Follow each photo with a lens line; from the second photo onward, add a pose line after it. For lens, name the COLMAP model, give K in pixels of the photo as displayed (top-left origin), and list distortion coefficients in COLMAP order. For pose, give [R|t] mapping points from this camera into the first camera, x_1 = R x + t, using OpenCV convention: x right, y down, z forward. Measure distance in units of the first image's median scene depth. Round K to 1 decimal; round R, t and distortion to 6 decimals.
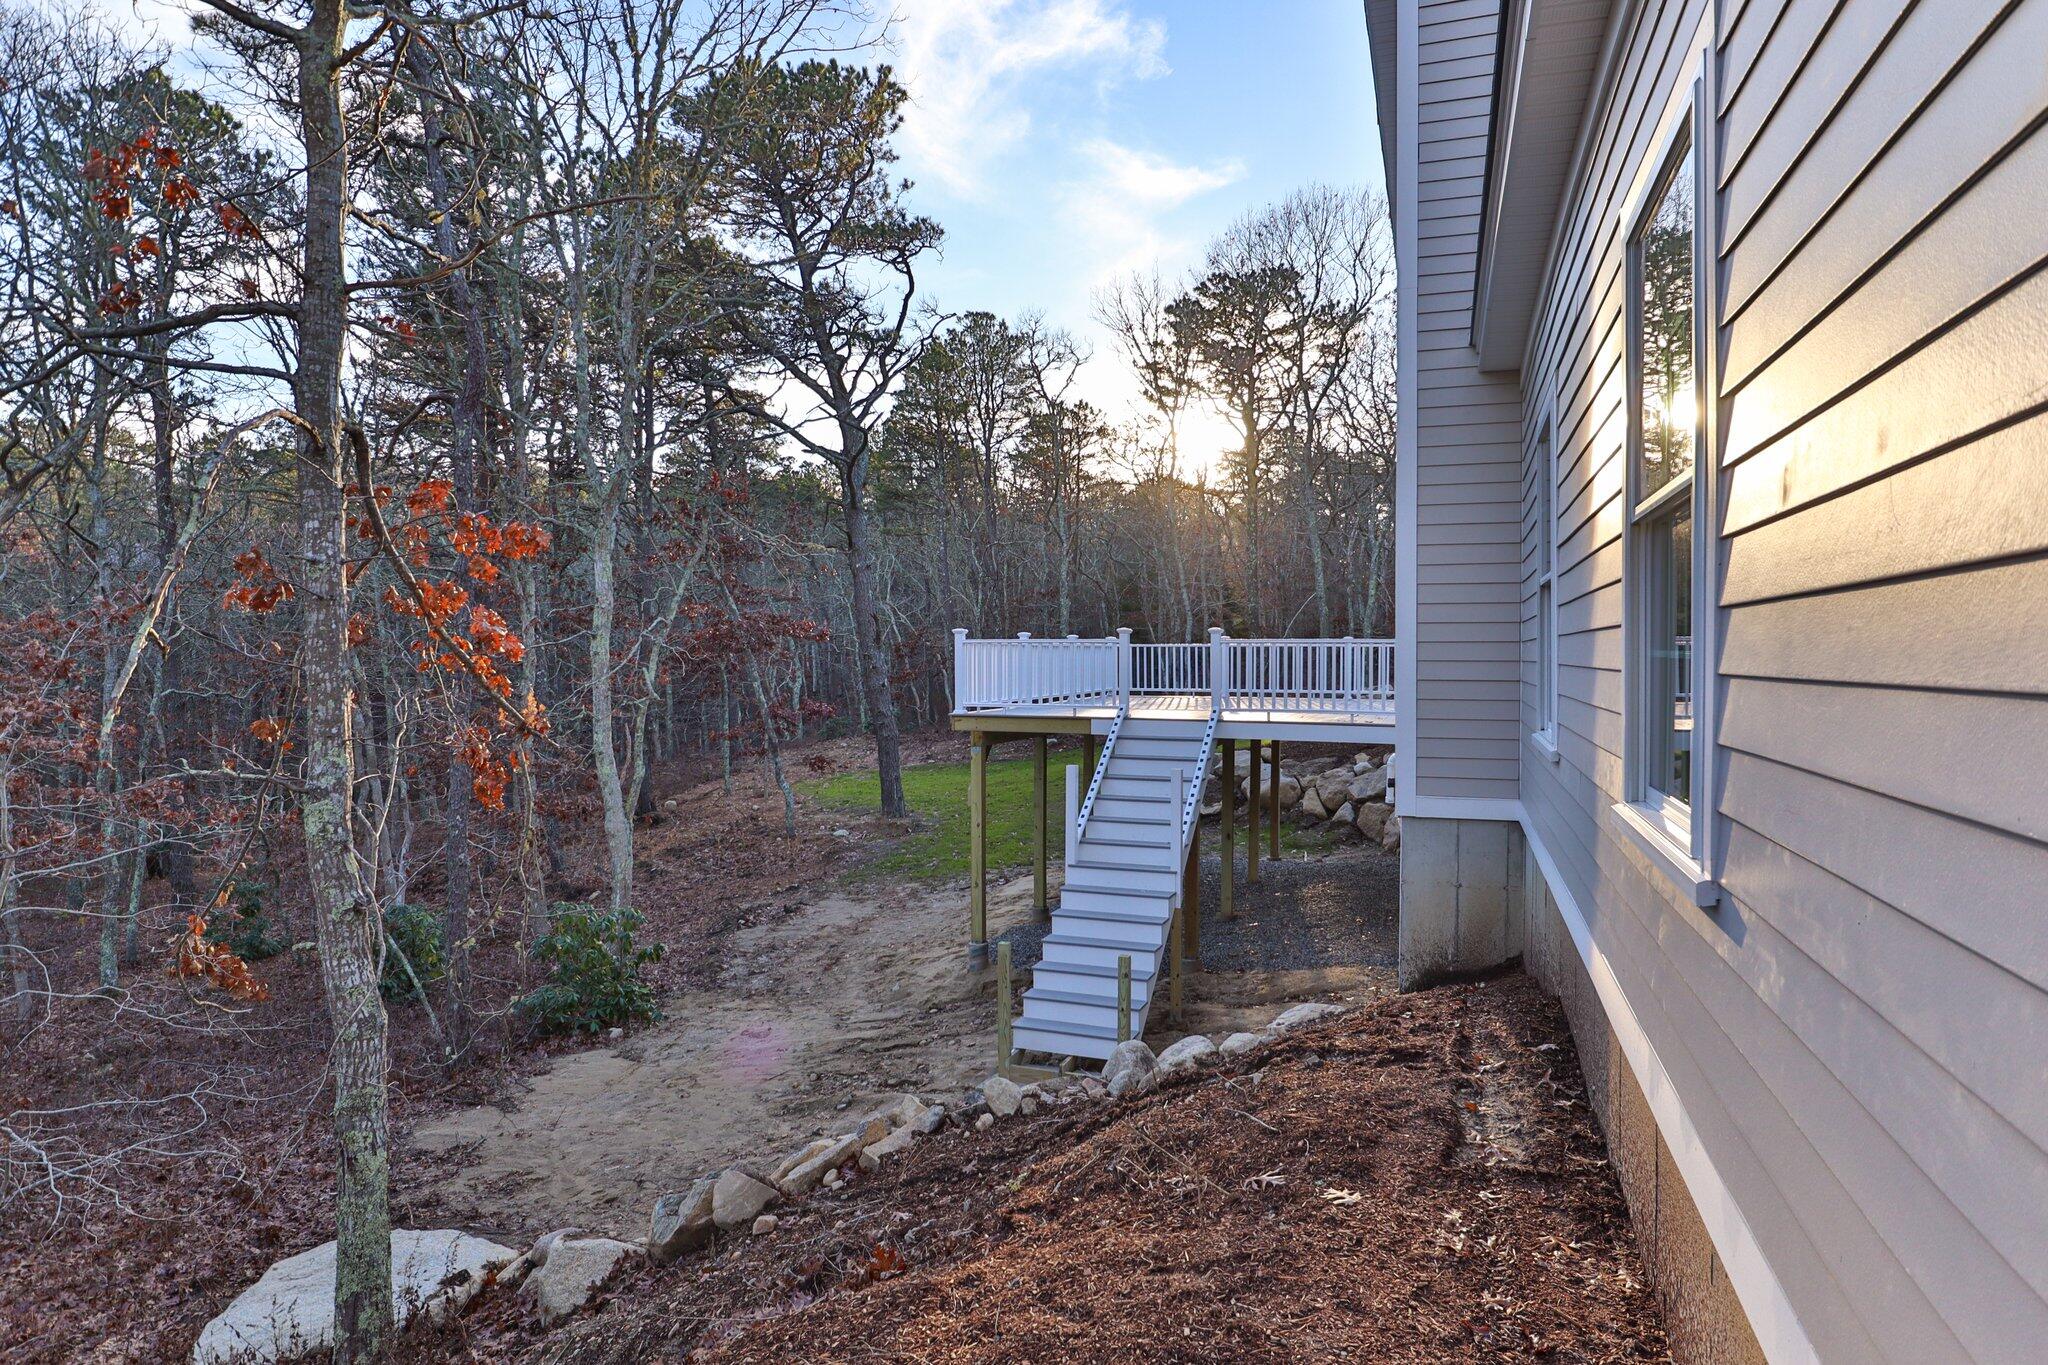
lens RADIAL K [[1308.6, 0, 1023.6], [0, 1308.6, 669.6], [0, 0, 1]] dist [-0.008592, -0.003155]
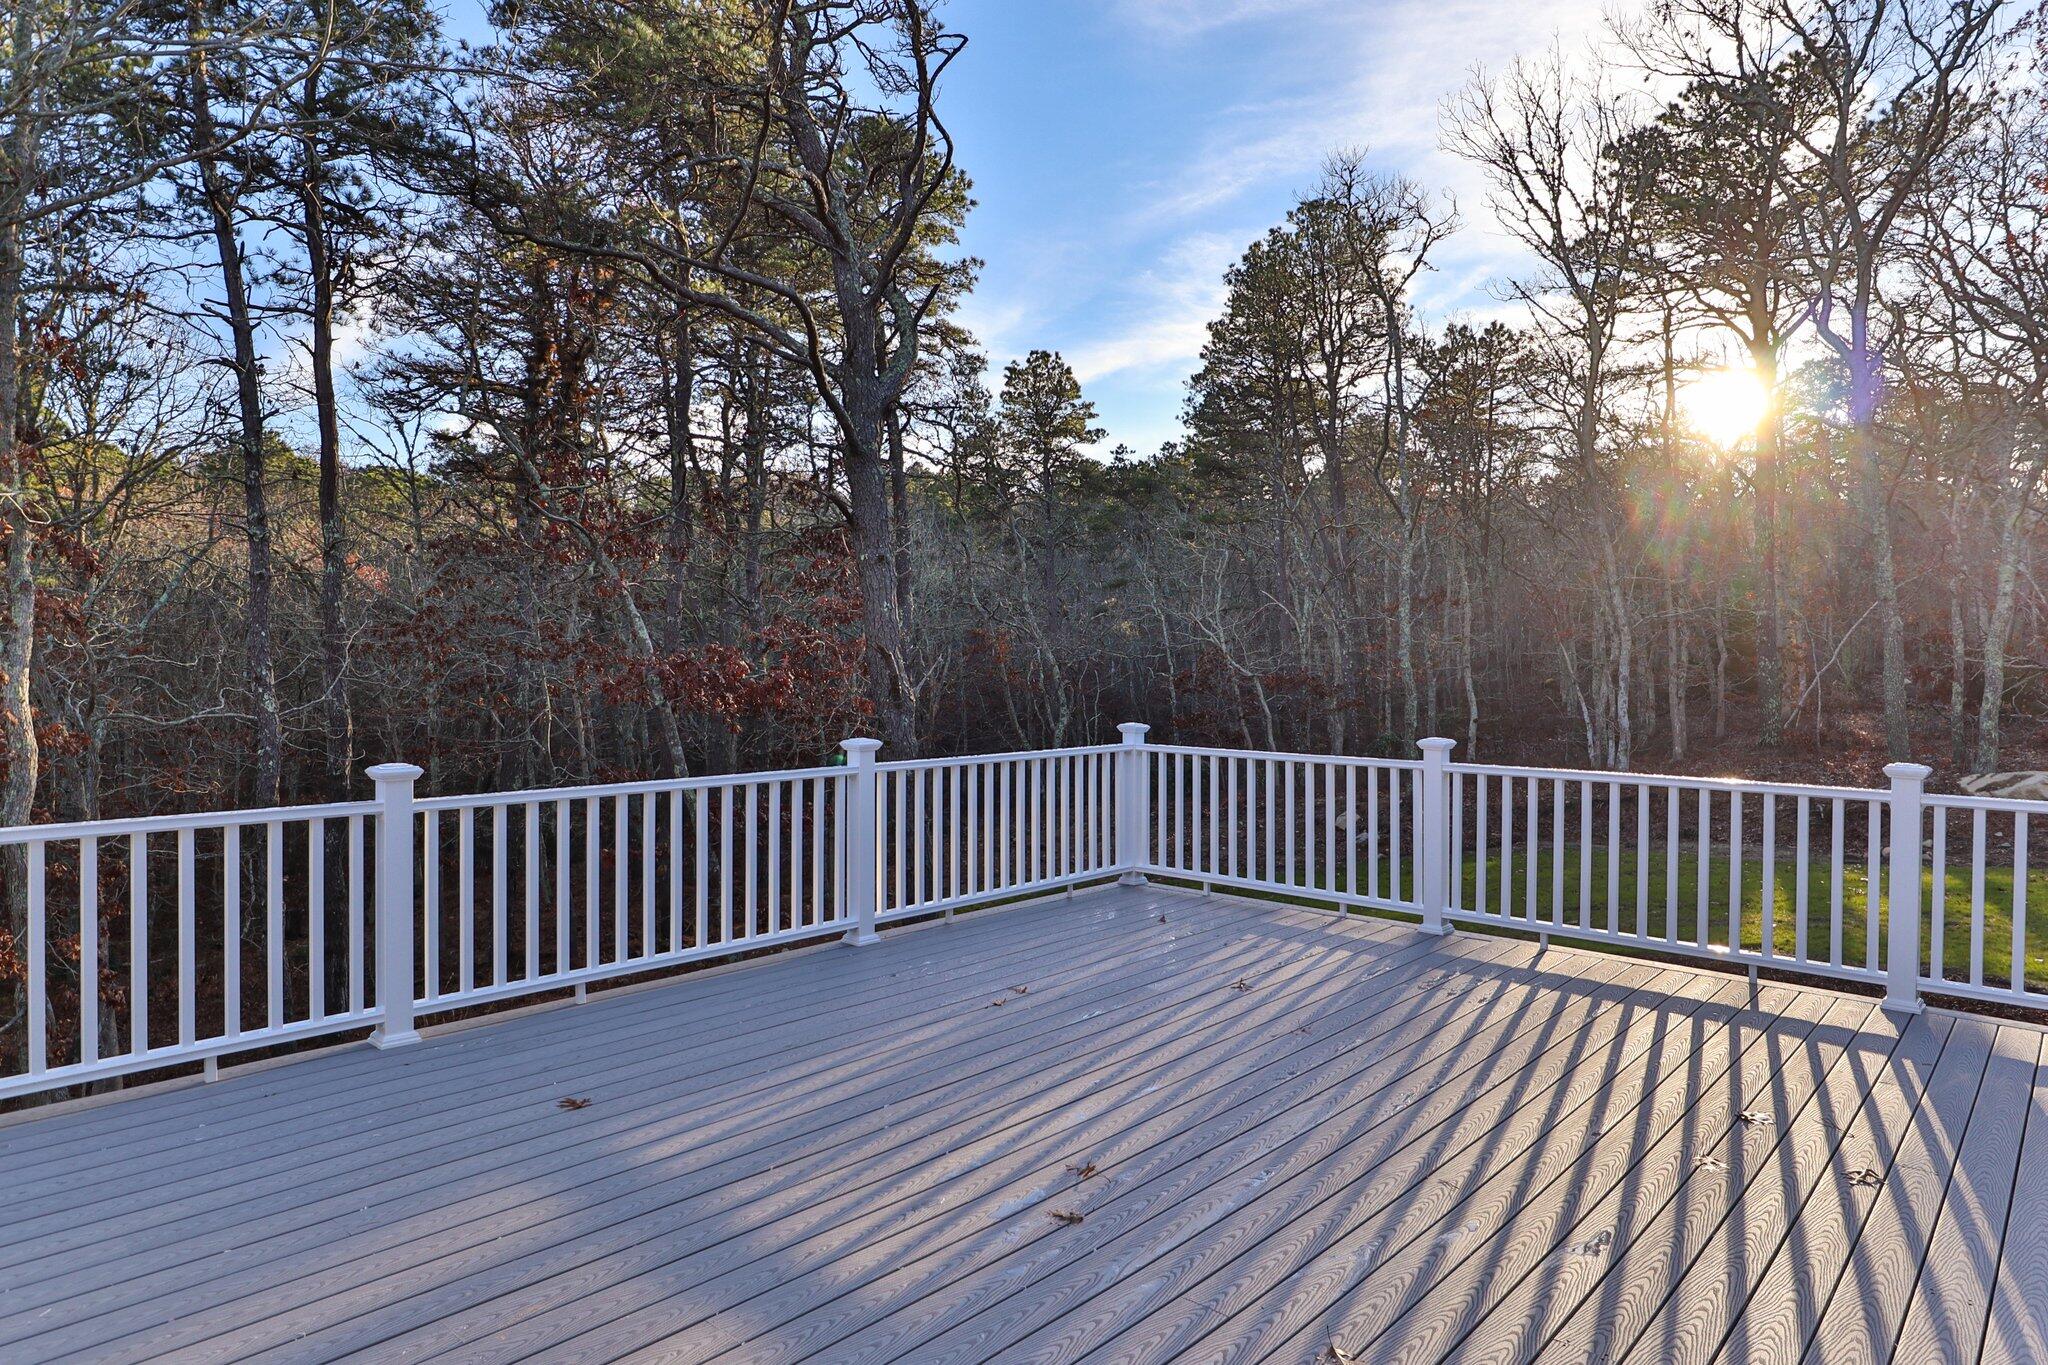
lens RADIAL K [[1308.6, 0, 1023.6], [0, 1308.6, 669.6], [0, 0, 1]] dist [-0.008592, -0.003155]
pose [[0.929610, 0.010775, -0.368388, 0.081220], [-0.012560, 0.999918, -0.002448, -0.018393], [0.368331, 0.006903, 0.929669, 0.304417]]
